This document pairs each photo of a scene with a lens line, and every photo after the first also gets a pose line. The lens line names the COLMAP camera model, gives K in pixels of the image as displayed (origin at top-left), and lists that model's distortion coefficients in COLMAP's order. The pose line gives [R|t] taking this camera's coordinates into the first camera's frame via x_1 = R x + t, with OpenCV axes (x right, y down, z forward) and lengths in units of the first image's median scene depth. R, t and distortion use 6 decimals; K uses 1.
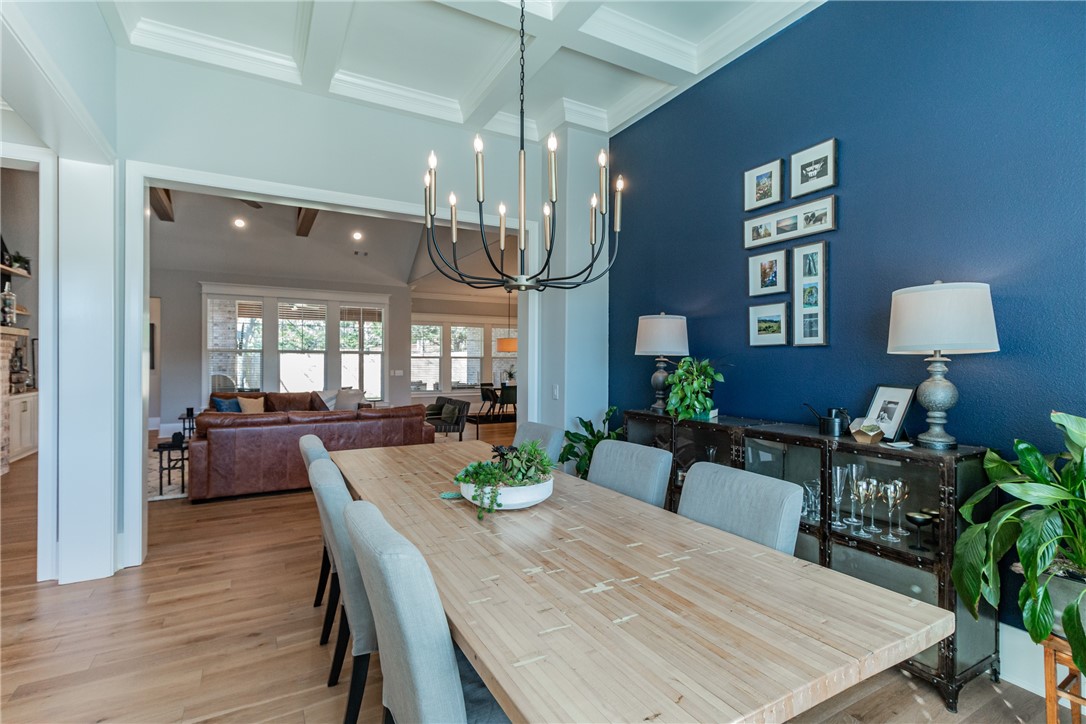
lens RADIAL K [[506.2, 0, 533.5], [0, 506.2, 360.3], [0, 0, 1]] dist [0.004783, -0.002964]
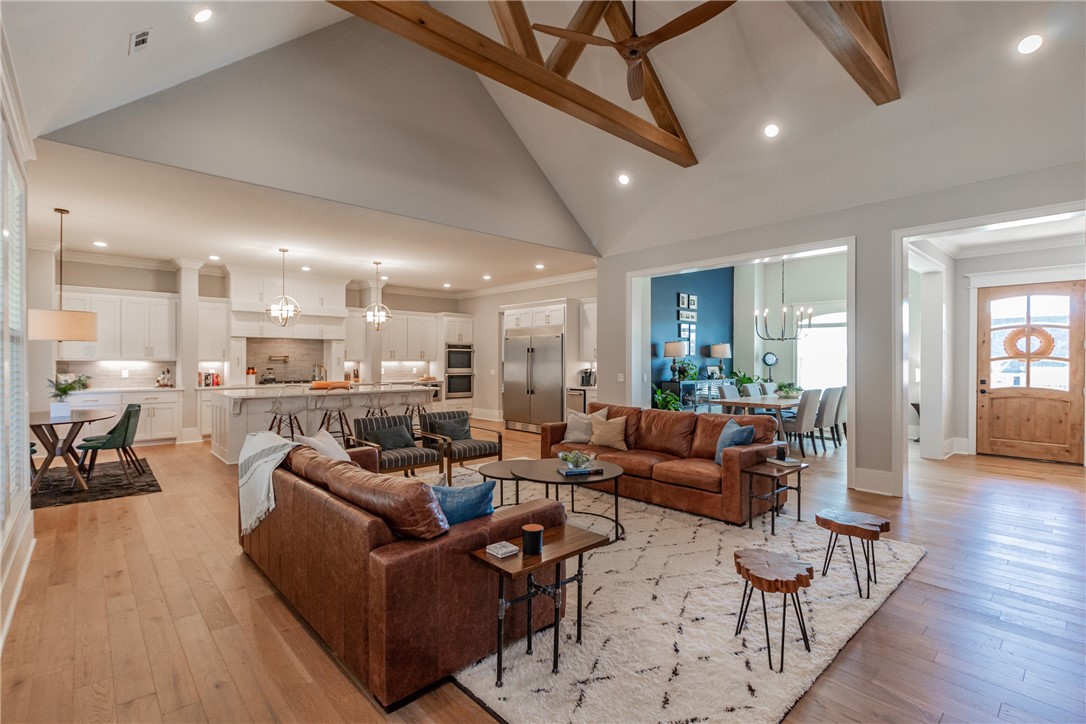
lens RADIAL K [[506.2, 0, 542.0], [0, 506.2, 359.5], [0, 0, 1]] dist [0.004783, -0.002964]
pose [[-0.236703, 0.001498, 0.971581, -0.801798], [-0.000284, 0.999999, -0.001610, 0.001267], [-0.971582, -0.000657, -0.236702, 0.905306]]
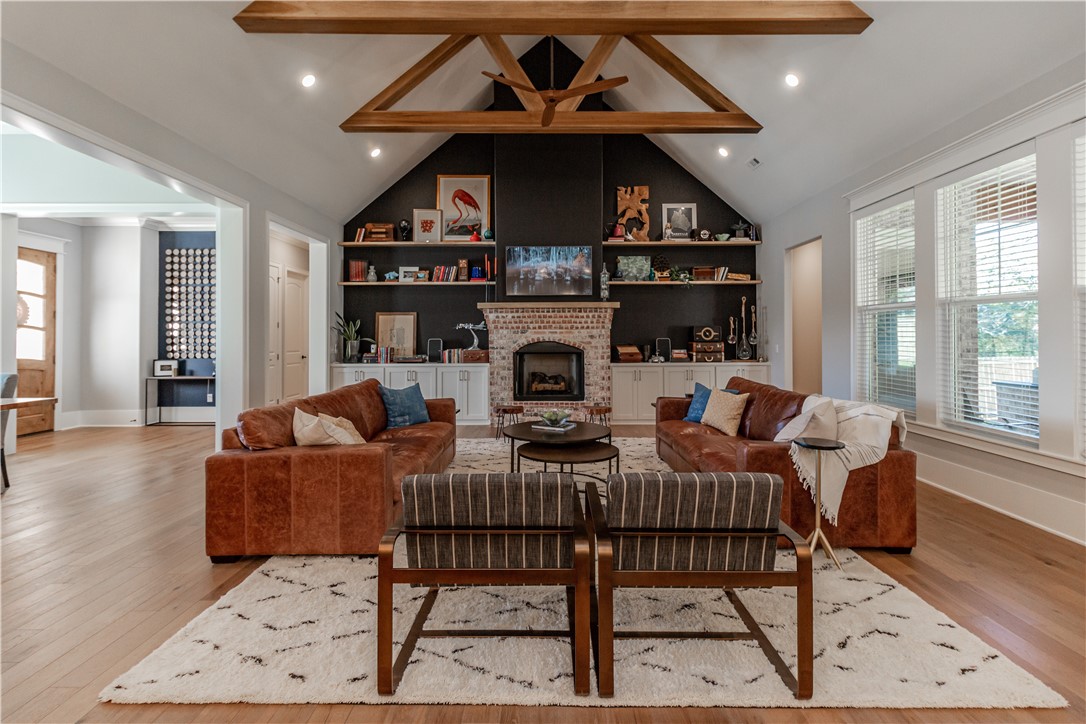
lens RADIAL K [[506.2, 0, 545.1], [0, 506.2, 338.9], [0, 0, 1]] dist [0.004783, -0.002964]
pose [[-0.488425, -0.000669, -0.872605, 0.041377], [-0.000644, 1.000000, -0.000406, 0.014517], [0.872605, 0.000364, -0.488426, 0.993818]]
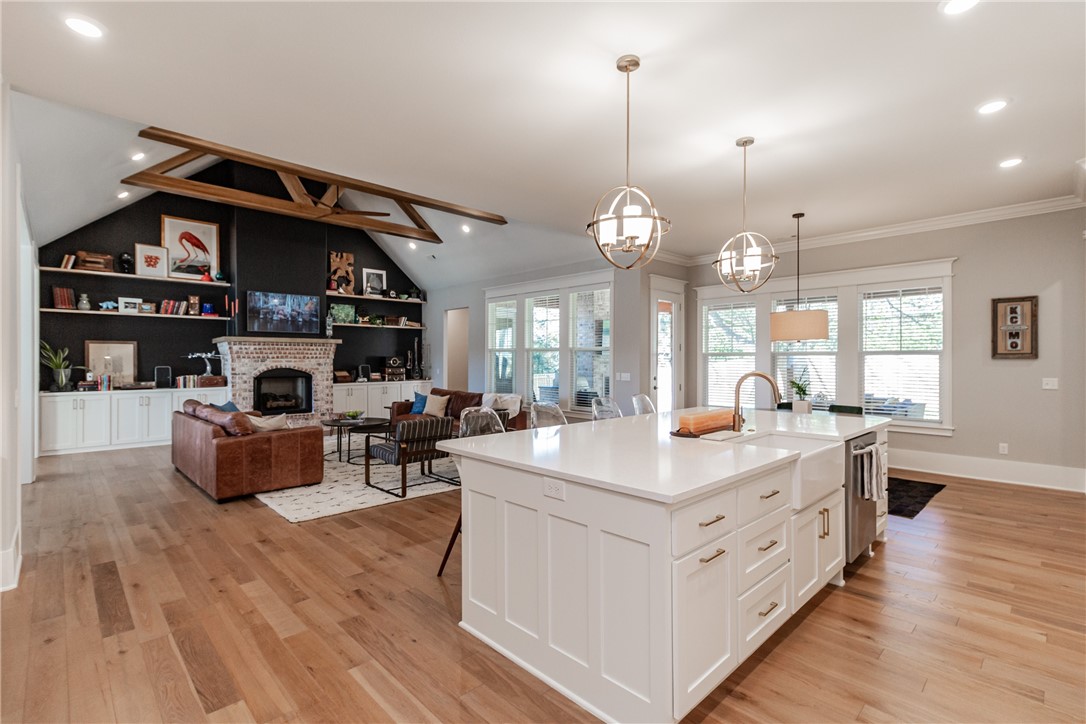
lens RADIAL K [[506.2, 0, 539.2], [0, 506.2, 363.2], [0, 0, 1]] dist [0.004783, -0.002964]
pose [[0.248280, 0.003336, -0.968683, 0.471151], [-0.000829, 0.999994, 0.003232, 0.004369], [0.968688, 0.000001, 0.248282, 0.850326]]
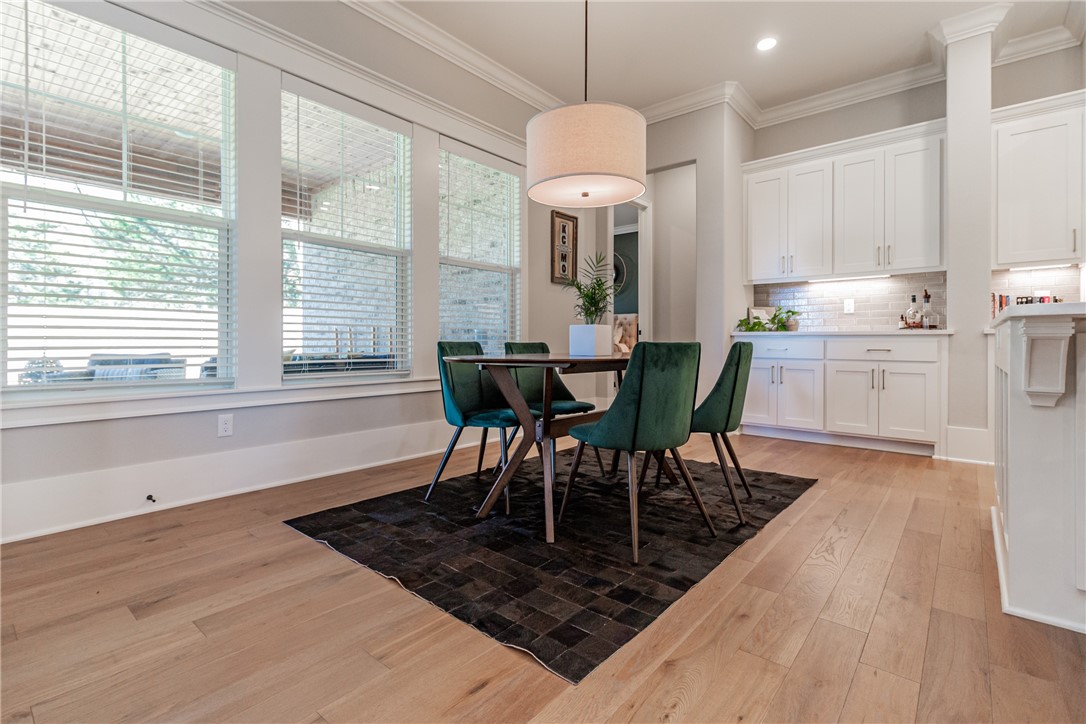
lens RADIAL K [[506.2, 0, 540.6], [0, 506.2, 344.3], [0, 0, 1]] dist [0.004783, -0.002964]
pose [[0.934439, 0.000781, 0.356123, -0.190135], [-0.001547, 0.999997, 0.001866, 0.062118], [-0.356121, -0.002295, 0.934437, 1.068183]]
